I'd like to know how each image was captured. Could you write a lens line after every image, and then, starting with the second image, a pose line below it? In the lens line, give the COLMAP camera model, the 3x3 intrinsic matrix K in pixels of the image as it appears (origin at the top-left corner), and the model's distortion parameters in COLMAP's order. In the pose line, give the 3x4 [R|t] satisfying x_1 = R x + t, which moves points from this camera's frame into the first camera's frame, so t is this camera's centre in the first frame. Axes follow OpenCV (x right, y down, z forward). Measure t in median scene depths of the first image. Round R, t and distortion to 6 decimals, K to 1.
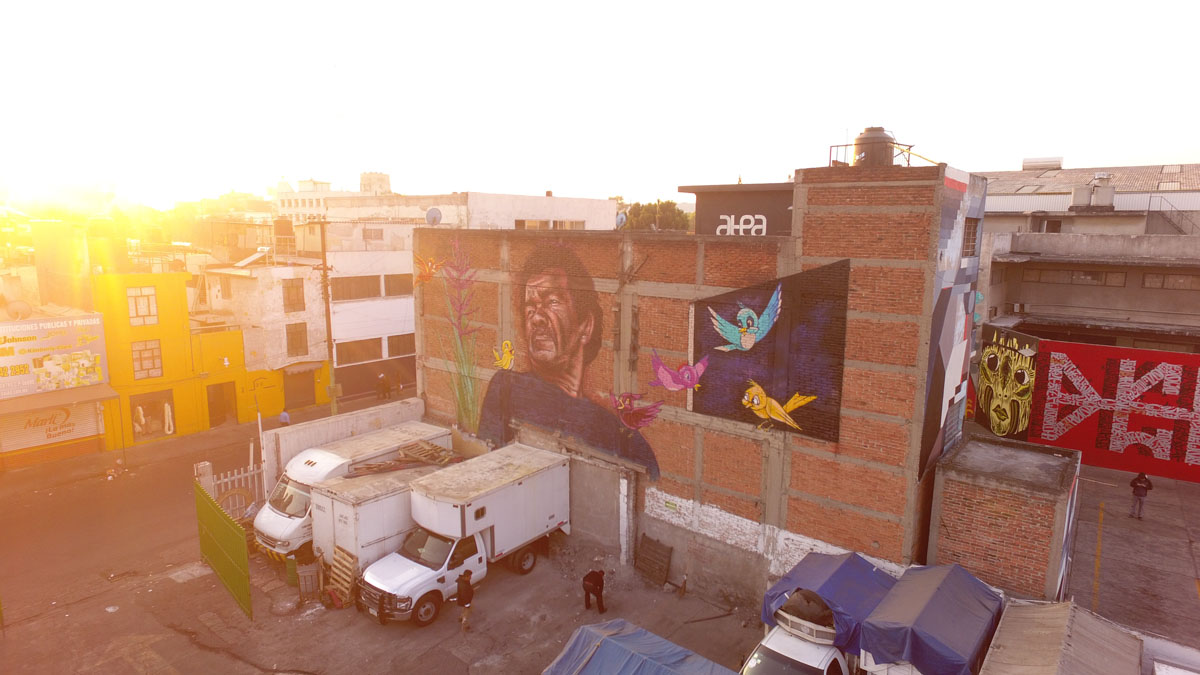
lens RADIAL K [[685.0, 0, 600.0], [0, 685.0, 337.5], [0, 0, 1]] dist [0.001637, 0.000796]
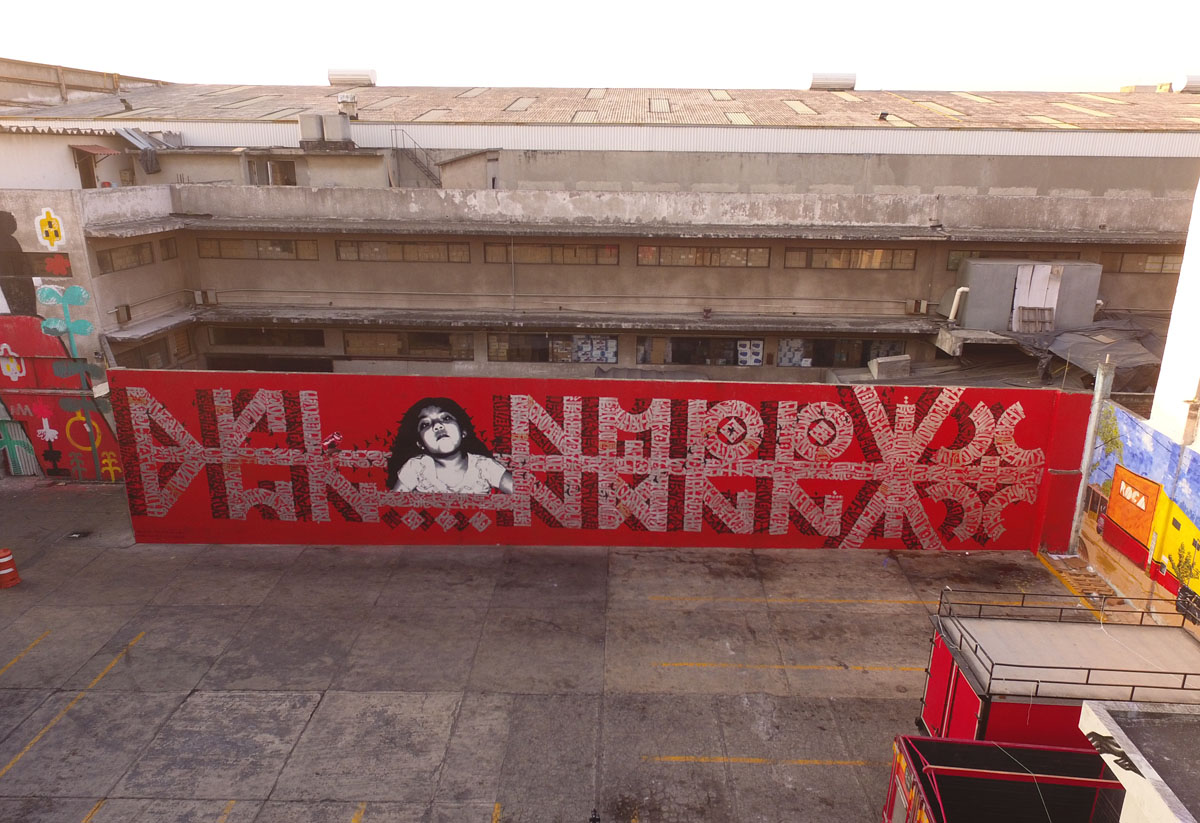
lens RADIAL K [[839.9, 0, 600.0], [0, 839.9, 411.5], [0, 0, 1]] dist [0.002920, 0.001155]
pose [[0.806239, -0.173863, 0.565465, 0.567955], [0.091557, 0.980993, 0.171083, -0.049927], [-0.584462, -0.086162, 0.806834, 0.111083]]
